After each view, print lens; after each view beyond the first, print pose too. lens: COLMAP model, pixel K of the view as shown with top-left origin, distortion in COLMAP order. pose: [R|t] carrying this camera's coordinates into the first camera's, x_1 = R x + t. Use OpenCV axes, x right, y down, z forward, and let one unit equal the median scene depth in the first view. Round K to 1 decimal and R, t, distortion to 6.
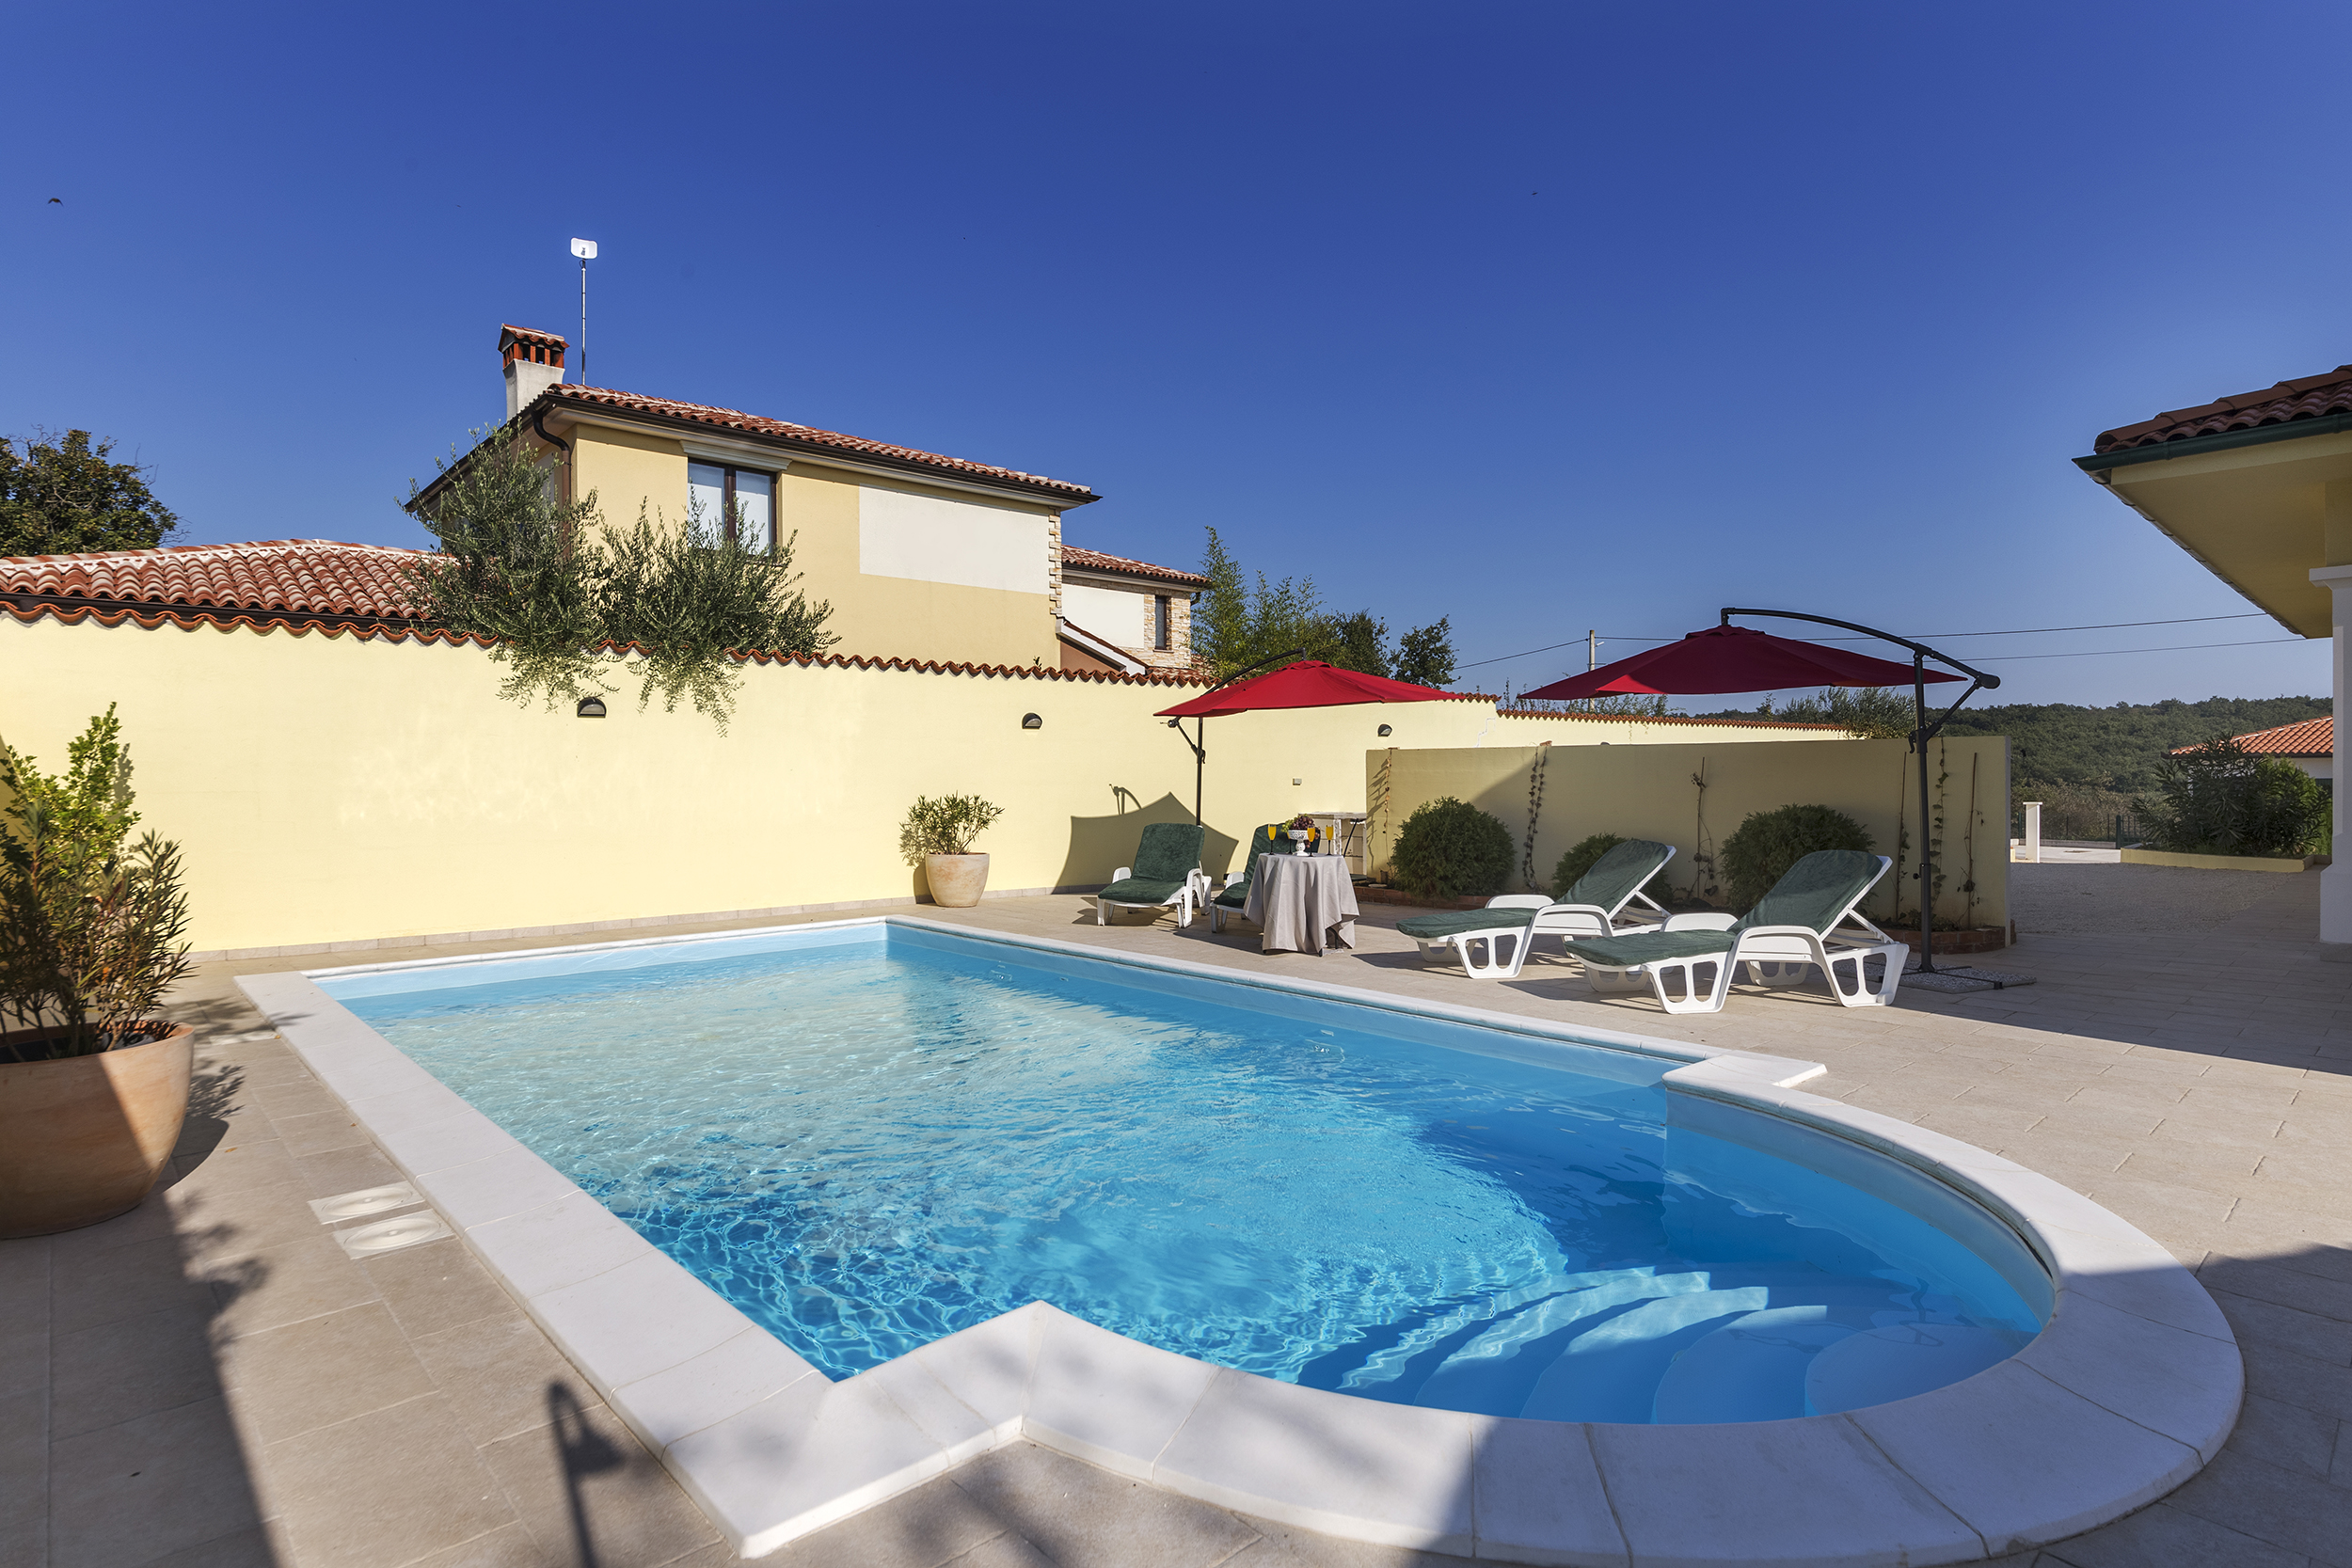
lens RADIAL K [[1214.2, 0, 1175.2], [0, 1214.2, 780.0], [0, 0, 1]] dist [-0.002838, 0.000203]
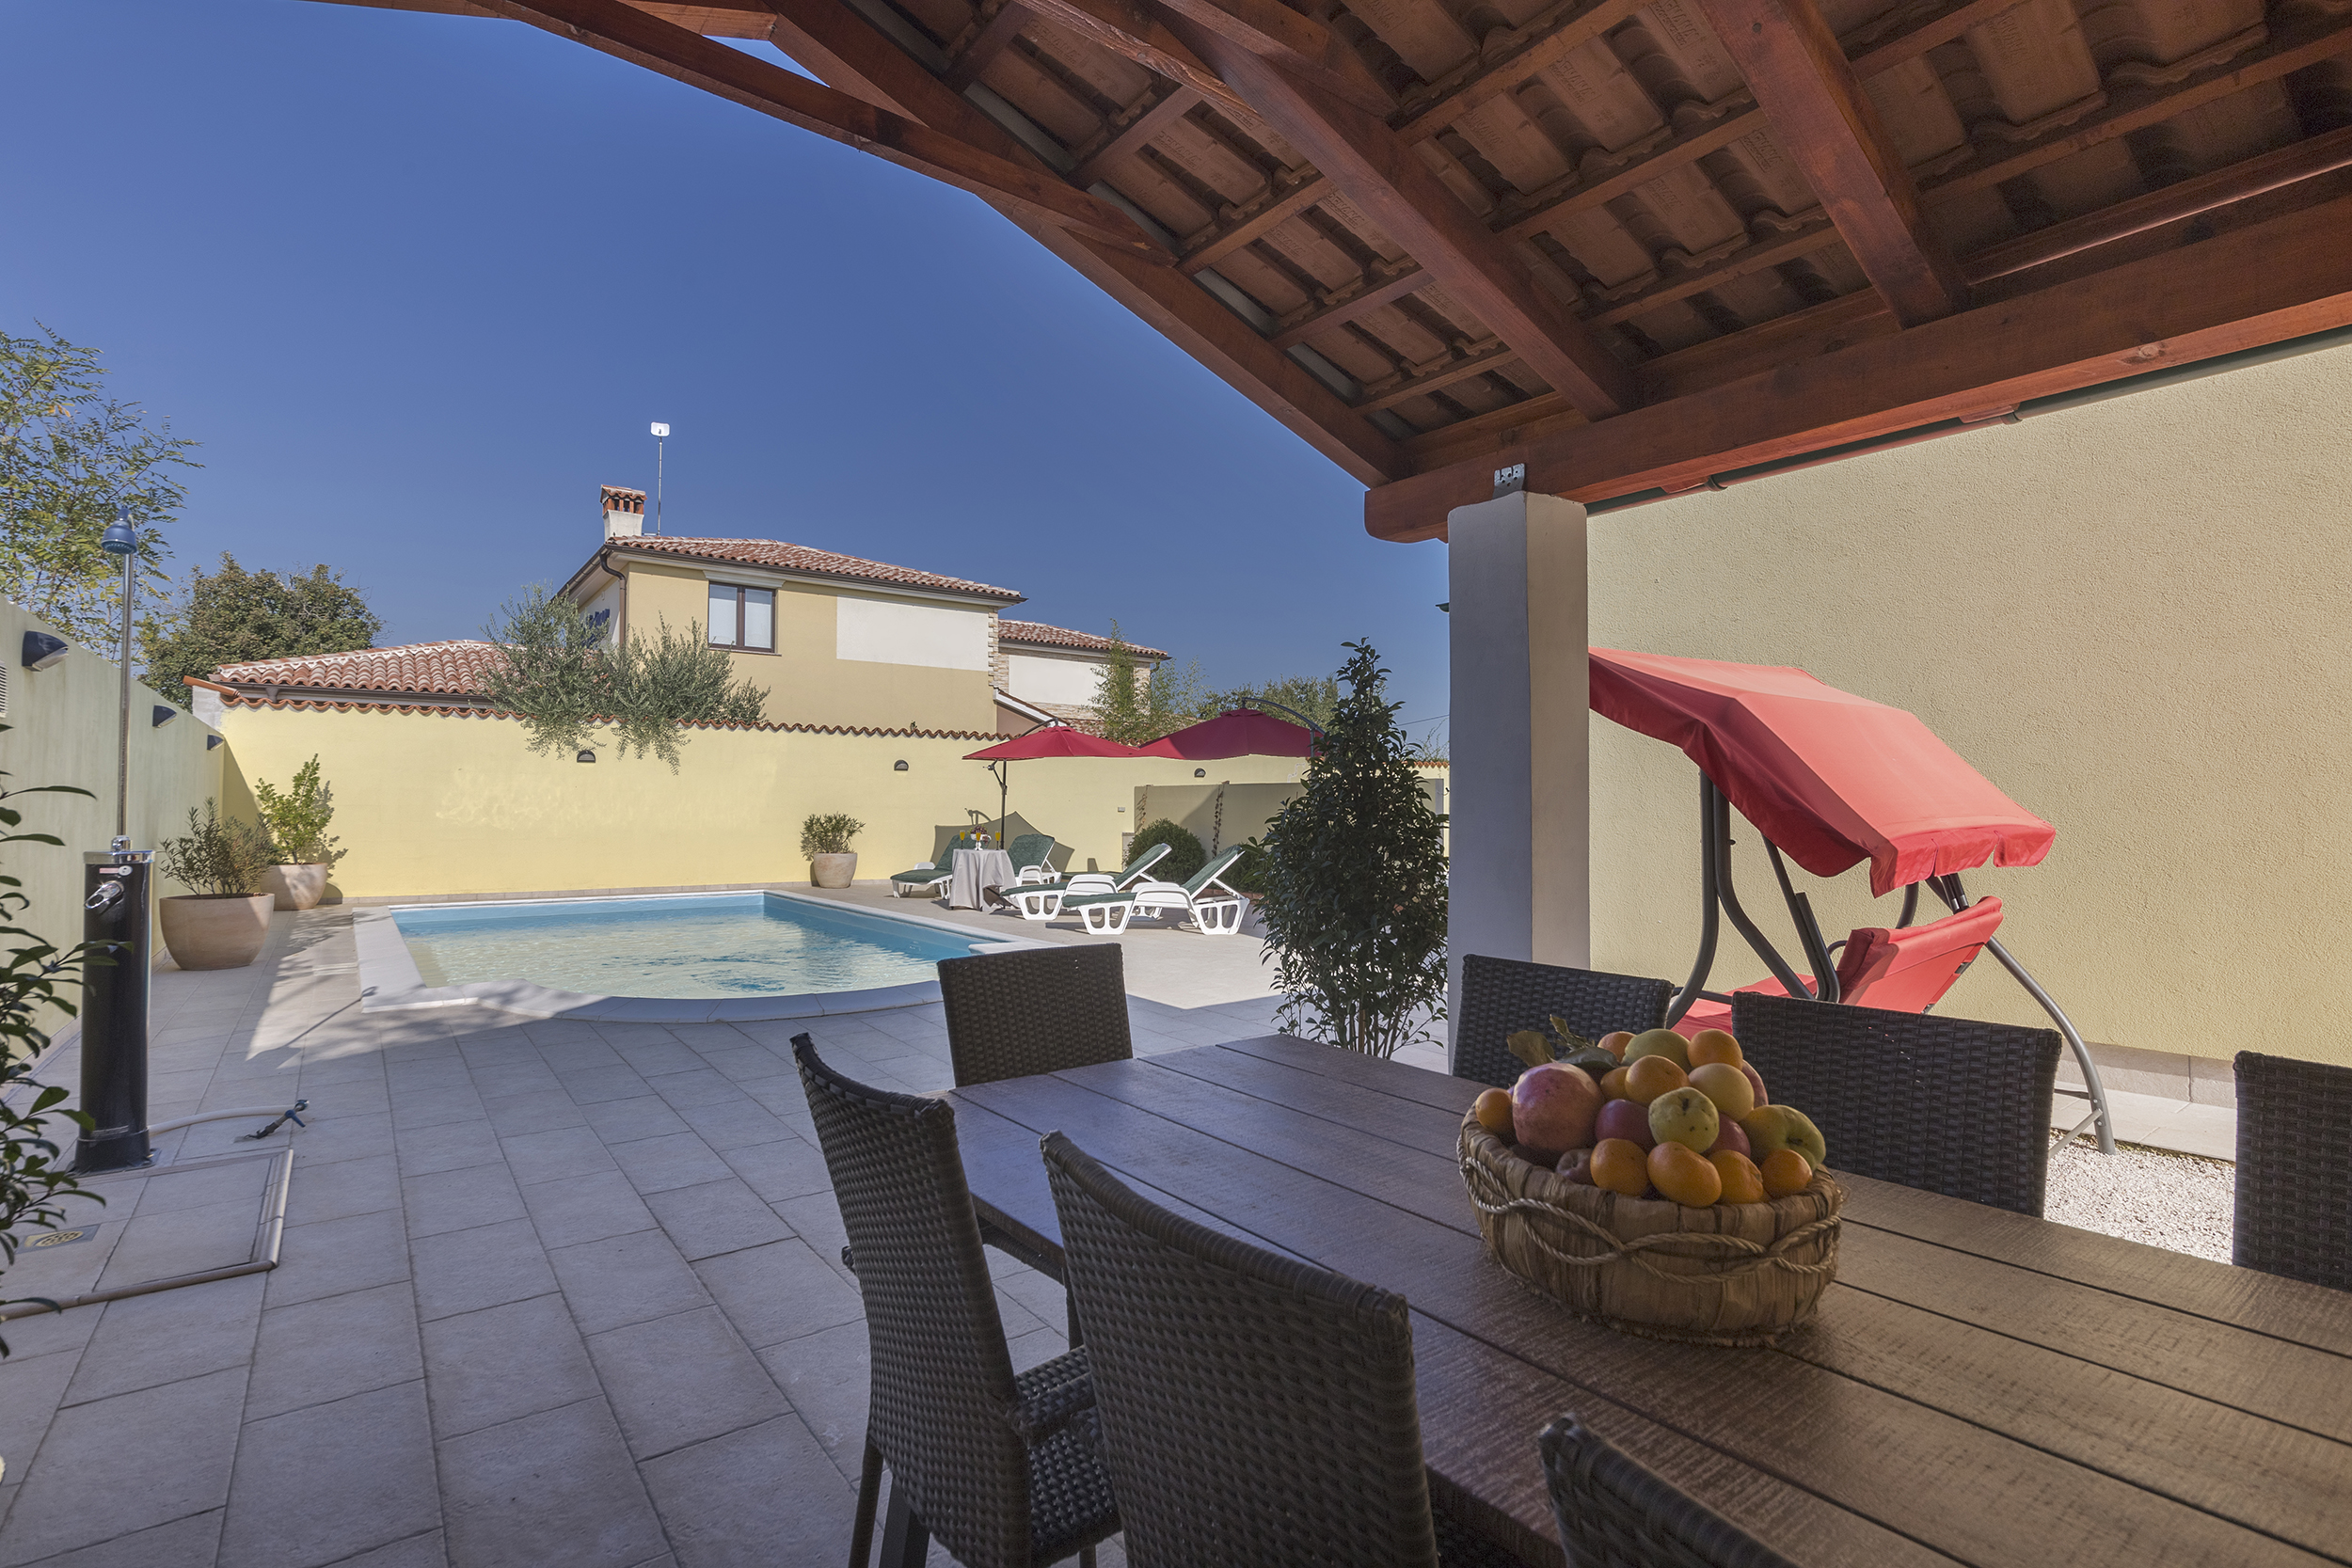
lens RADIAL K [[1083.5, 0, 1177.3], [0, 1083.5, 787.8], [0, 0, 1]] dist [-0.001108, -0.000275]
pose [[0.995904, 0.006463, -0.090183, 0.350606], [-0.008705, 0.999662, -0.024483, 0.008653], [0.089994, 0.025167, 0.995624, -0.294762]]
